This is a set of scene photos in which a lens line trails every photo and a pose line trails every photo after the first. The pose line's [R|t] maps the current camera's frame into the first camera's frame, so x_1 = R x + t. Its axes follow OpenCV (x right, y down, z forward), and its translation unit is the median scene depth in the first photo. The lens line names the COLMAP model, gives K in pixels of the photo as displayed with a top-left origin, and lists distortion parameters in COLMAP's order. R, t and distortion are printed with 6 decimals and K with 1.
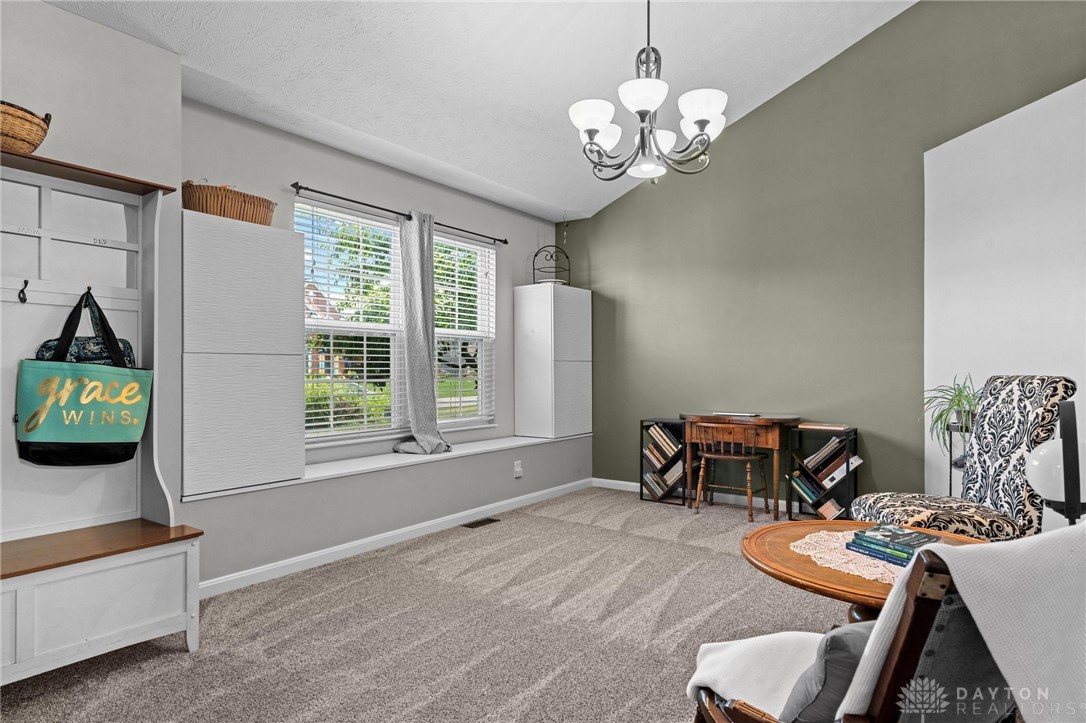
lens RADIAL K [[601.7, 0, 542.7], [0, 601.7, 364.9], [0, 0, 1]] dist [-0.001369, -0.000030]
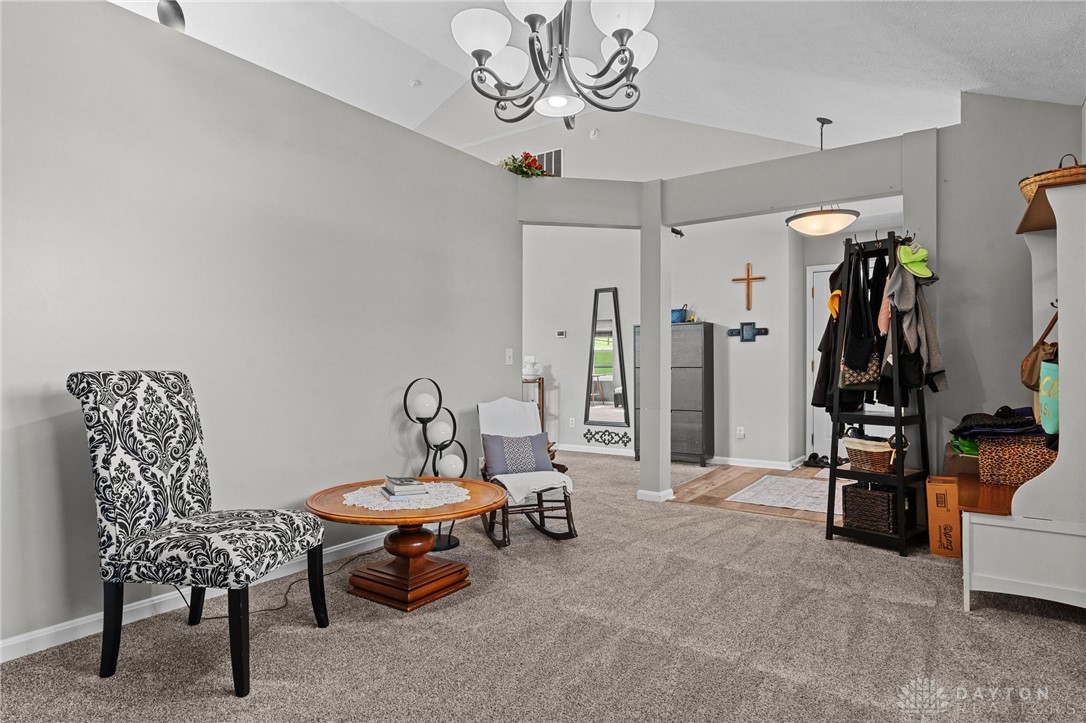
lens RADIAL K [[601.7, 0, 542.7], [0, 601.7, 362.8], [0, 0, 1]] dist [-0.001369, -0.000030]
pose [[-0.999405, -0.000628, -0.034500, 0.240014], [0.000085, 0.999787, -0.020659, 0.024642], [0.034505, -0.020649, -0.999191, 1.916526]]
